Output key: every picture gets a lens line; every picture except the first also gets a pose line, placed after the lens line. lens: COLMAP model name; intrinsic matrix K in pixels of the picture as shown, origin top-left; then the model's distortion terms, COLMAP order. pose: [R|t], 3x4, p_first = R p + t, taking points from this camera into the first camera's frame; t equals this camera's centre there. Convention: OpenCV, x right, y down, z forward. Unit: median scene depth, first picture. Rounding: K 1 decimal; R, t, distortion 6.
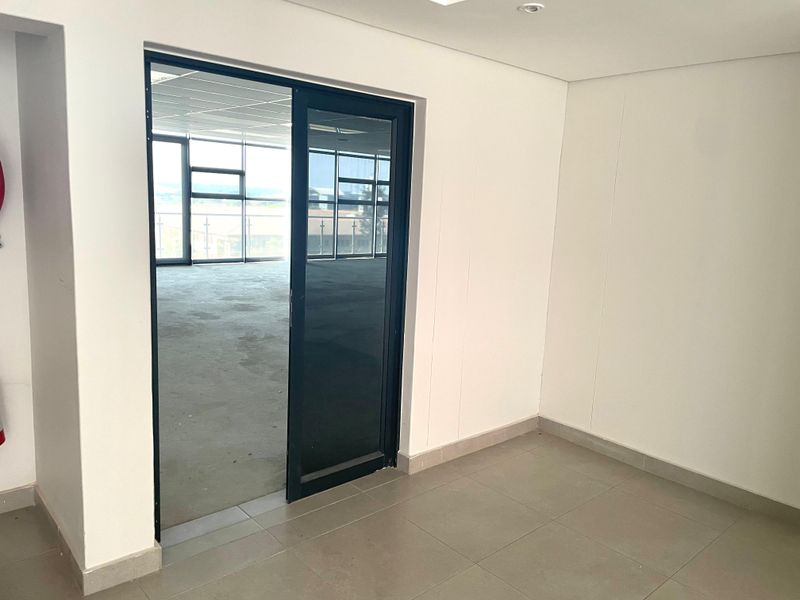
lens RADIAL K [[611.8, 0, 403.1], [0, 611.8, 298.3], [0, 0, 1]] dist [0.016492, -0.006781]
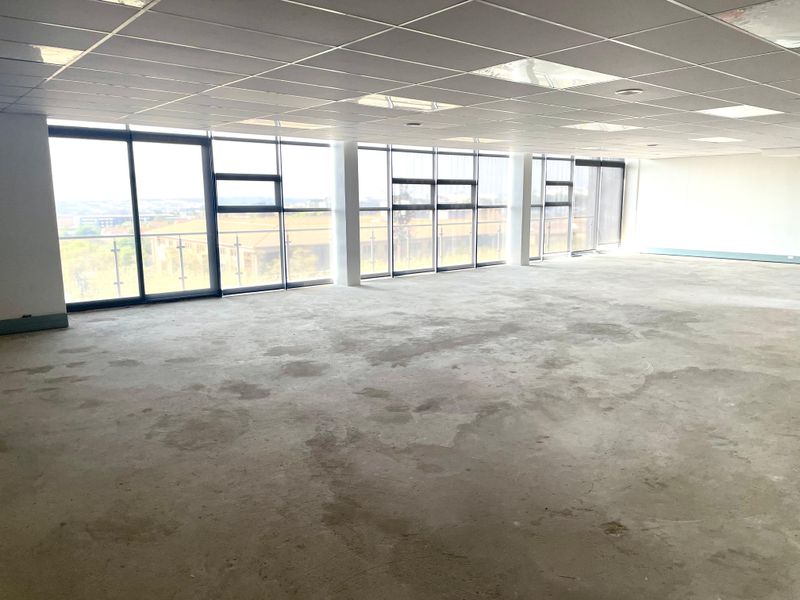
lens RADIAL K [[611.8, 0, 400.5], [0, 611.8, 302.8], [0, 0, 1]] dist [0.016492, -0.006781]
pose [[0.997814, -0.046624, -0.046828, -0.077242], [0.046747, 0.998906, 0.001523, -0.037893], [0.046706, -0.003708, 0.998902, 0.218509]]
